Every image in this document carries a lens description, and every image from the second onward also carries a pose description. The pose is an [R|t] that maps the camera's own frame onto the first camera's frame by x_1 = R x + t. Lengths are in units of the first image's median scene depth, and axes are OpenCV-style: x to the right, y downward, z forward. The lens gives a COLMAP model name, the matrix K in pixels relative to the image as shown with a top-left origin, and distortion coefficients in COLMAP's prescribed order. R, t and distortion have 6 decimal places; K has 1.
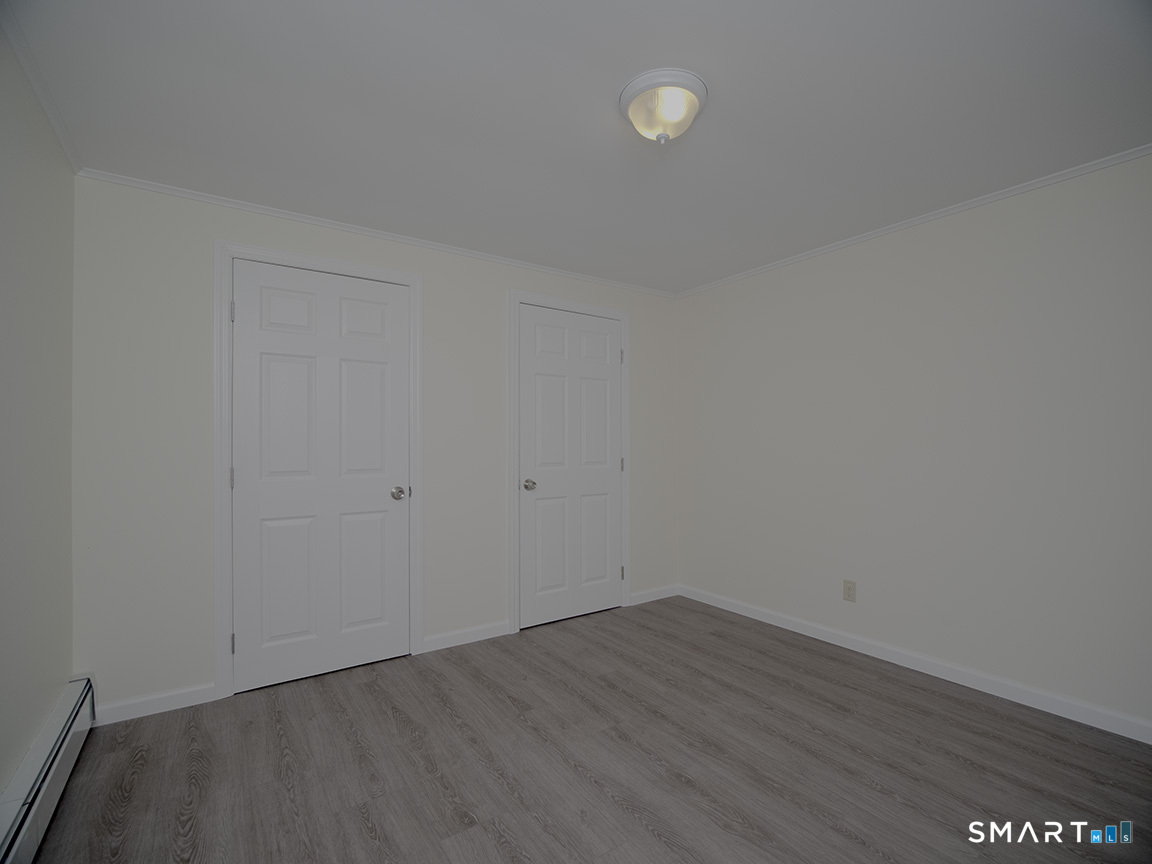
lens RADIAL K [[540.0, 0, 578.8], [0, 540.0, 439.1], [0, 0, 1]] dist [-0.010810, -0.001940]
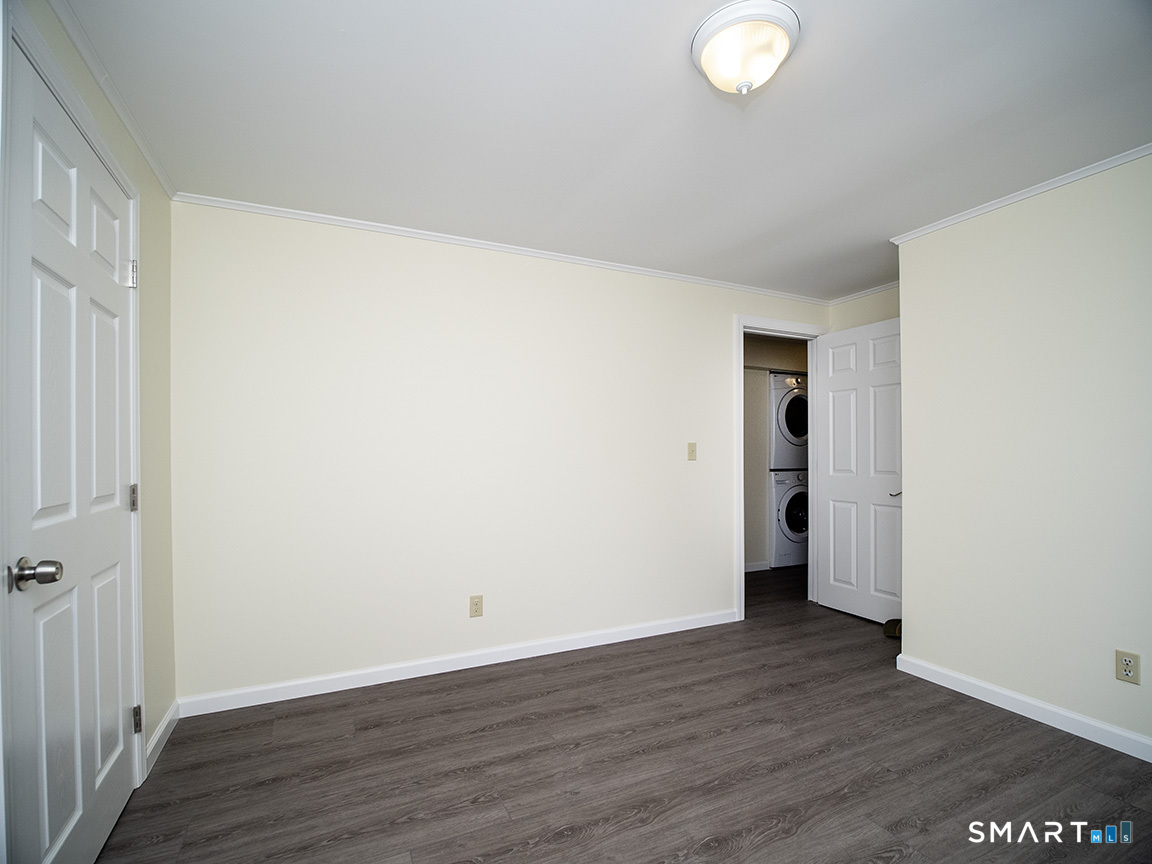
lens RADIAL K [[540.0, 0, 578.8], [0, 540.0, 439.1], [0, 0, 1]] dist [-0.010810, -0.001940]
pose [[0.153999, 0.022518, 0.987814, -0.507960], [-0.004034, 0.999746, -0.022162, 0.002305], [-0.988063, -0.000571, 0.154051, 0.781707]]
